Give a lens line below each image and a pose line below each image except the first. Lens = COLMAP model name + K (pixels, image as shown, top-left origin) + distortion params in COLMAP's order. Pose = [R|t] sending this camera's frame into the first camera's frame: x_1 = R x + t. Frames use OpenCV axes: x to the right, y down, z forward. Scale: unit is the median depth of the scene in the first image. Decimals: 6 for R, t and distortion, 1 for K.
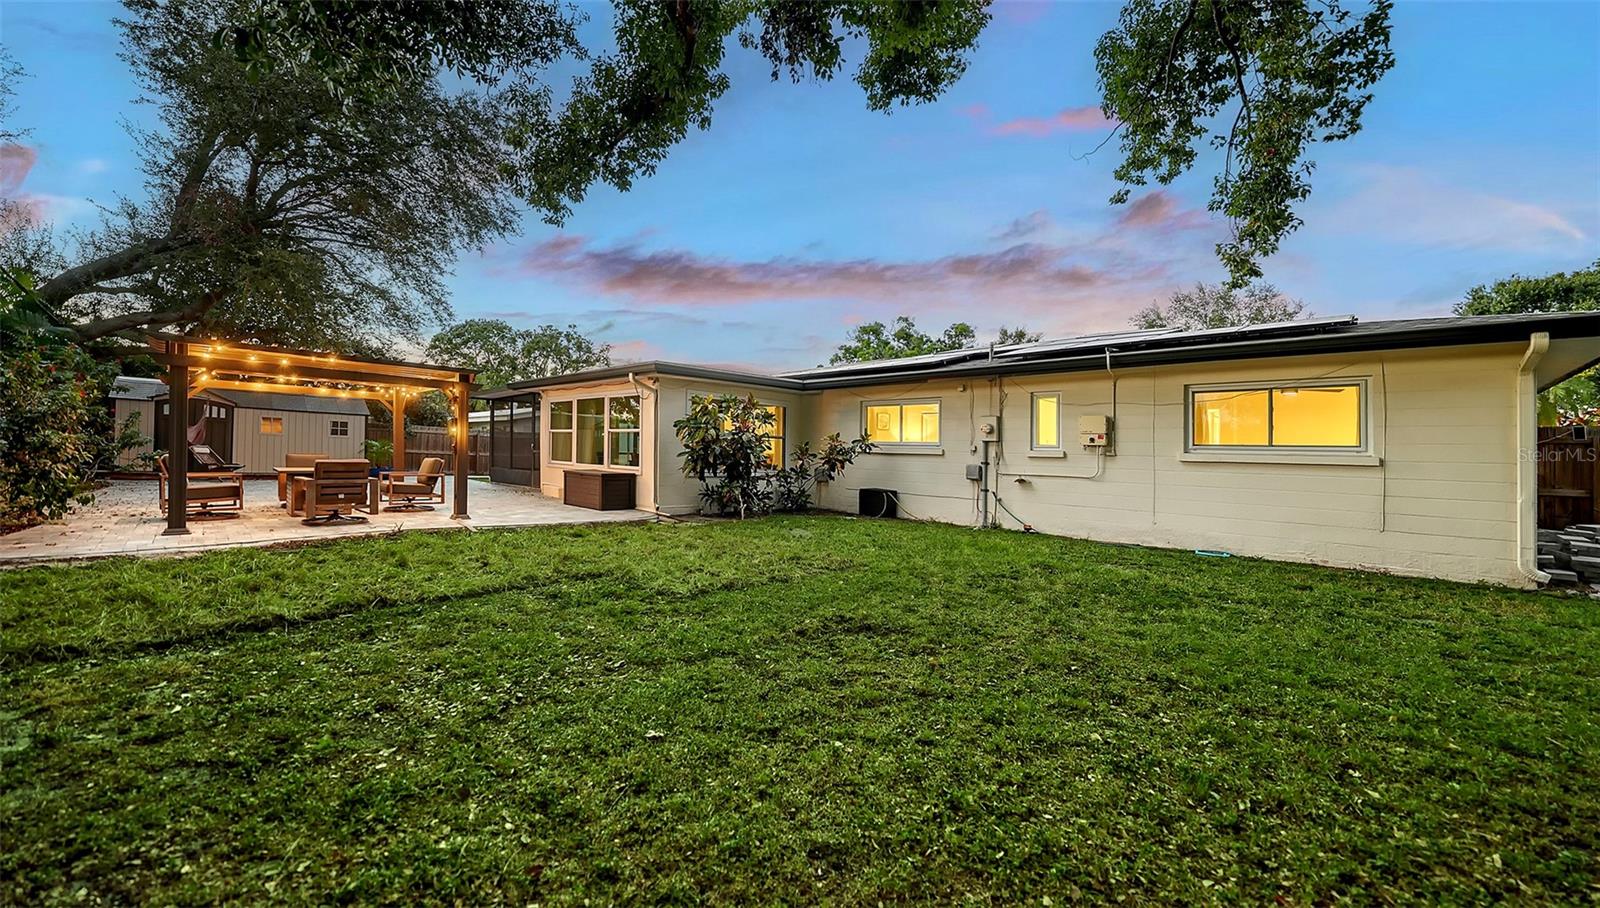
lens RADIAL K [[608.3, 0, 779.4], [0, 608.3, 452.0], [0, 0, 1]] dist [-0.011369, 0.000691]
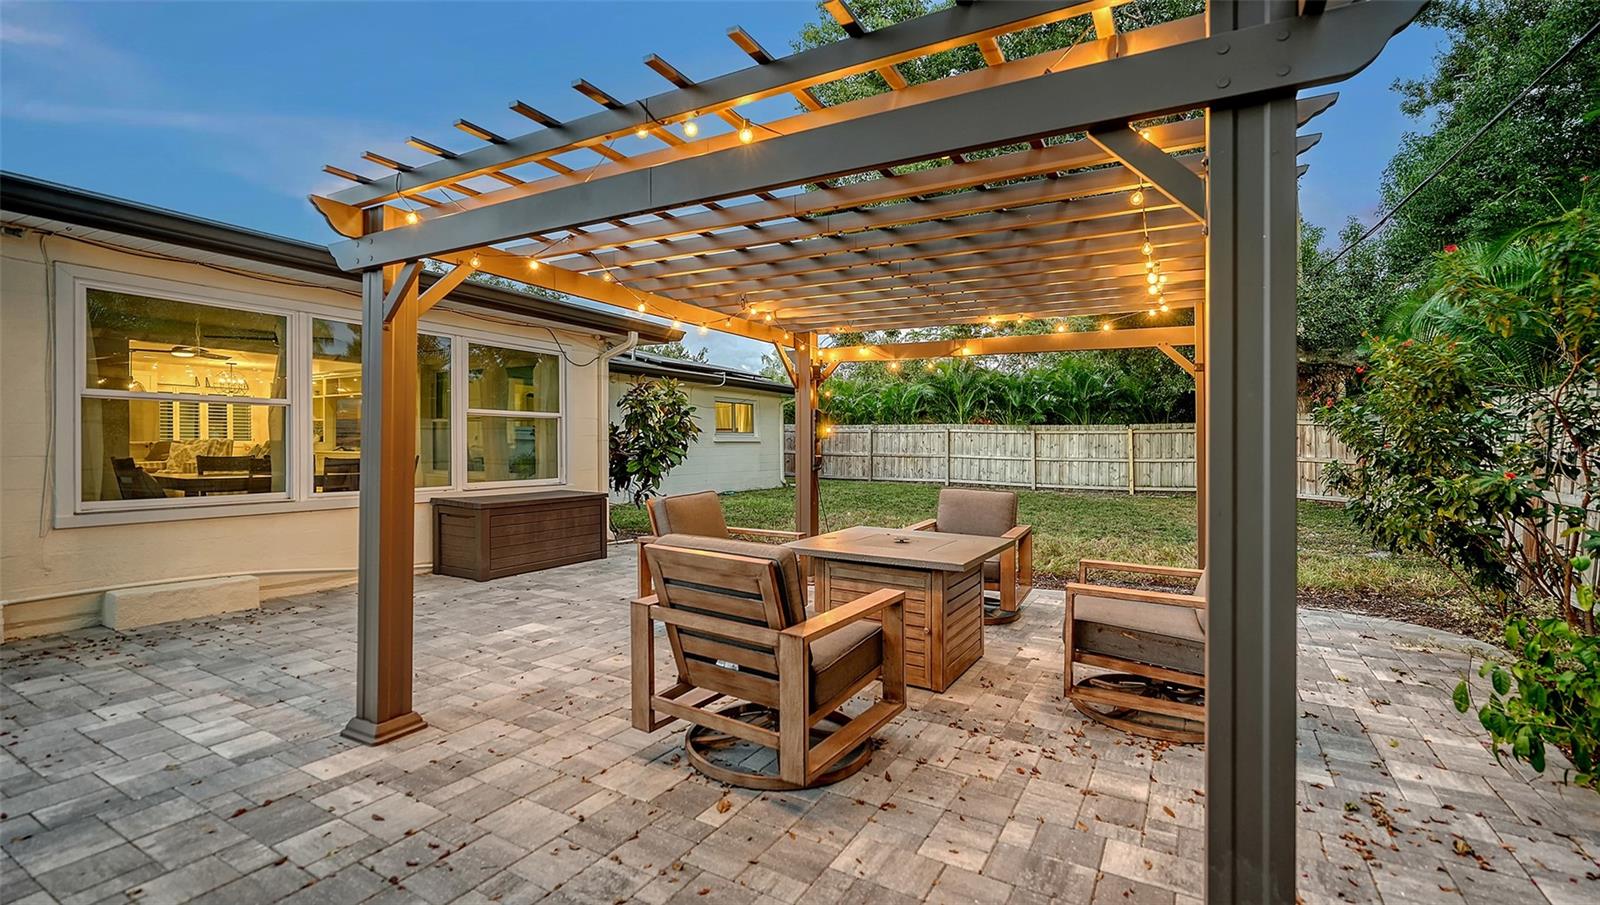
lens RADIAL K [[693.2, 0, 782.6], [0, 693.2, 440.3], [0, 0, 1]] dist [-0.005515, 0.000507]
pose [[-0.249924, -0.032232, 0.967729, -1.785194], [-0.023591, 0.999352, 0.027193, -0.068868], [-0.967978, -0.016034, -0.250523, 1.827558]]
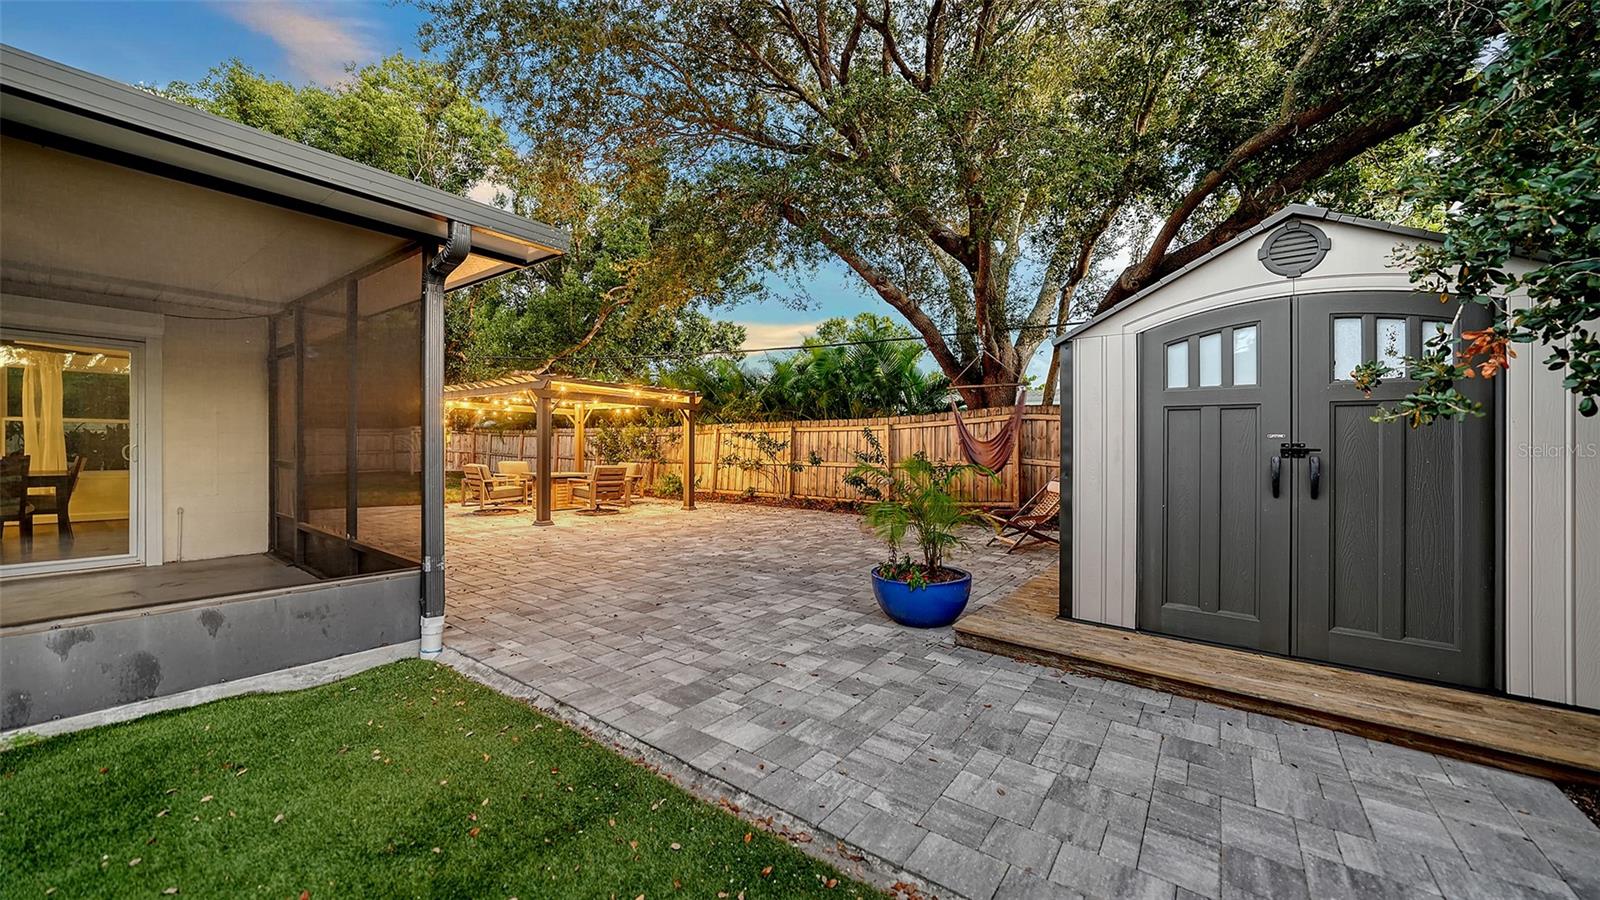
lens RADIAL K [[578.1, 0, 791.0], [0, 578.1, 460.9], [0, 0, 1]] dist [-0.011213, 0.002074]
pose [[-0.989987, -0.037804, -0.136000, -1.667319], [-0.039837, 0.999131, 0.012256, -0.050580], [0.135418, 0.017551, -0.990633, 3.515228]]
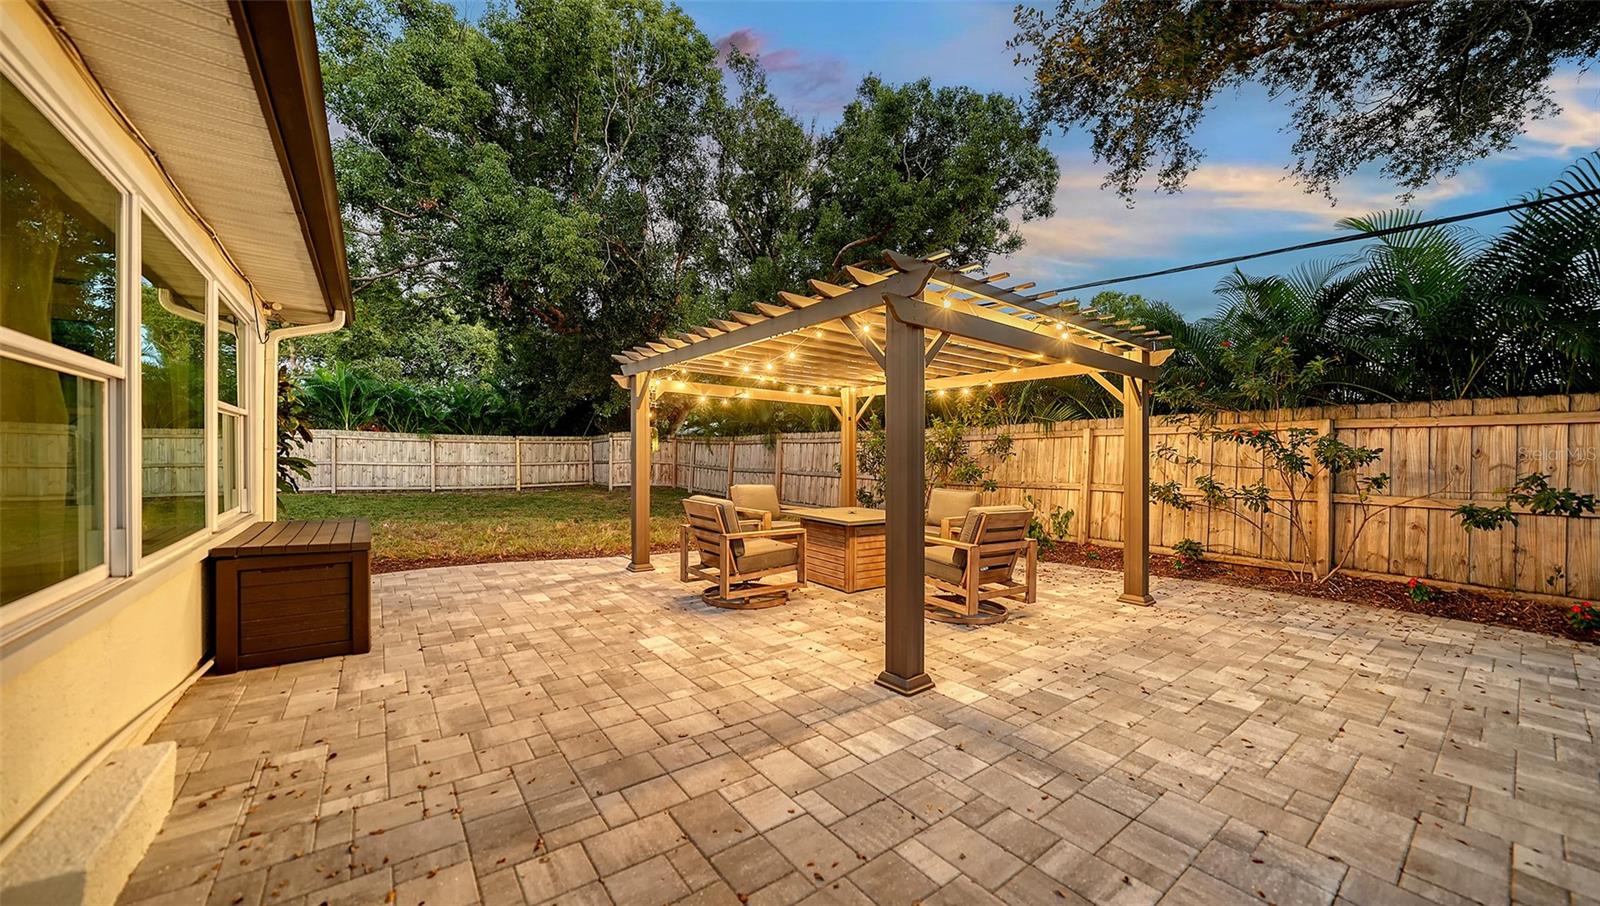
lens RADIAL K [[569.0, 0, 788.1], [0, 569.0, 459.8], [0, 0, 1]] dist [-0.016622, 0.000070]
pose [[-0.987424, -0.045277, 0.151469, -1.215703], [-0.044811, 0.998974, 0.006486, -0.047082], [-0.151608, -0.000383, -0.988441, 2.498580]]
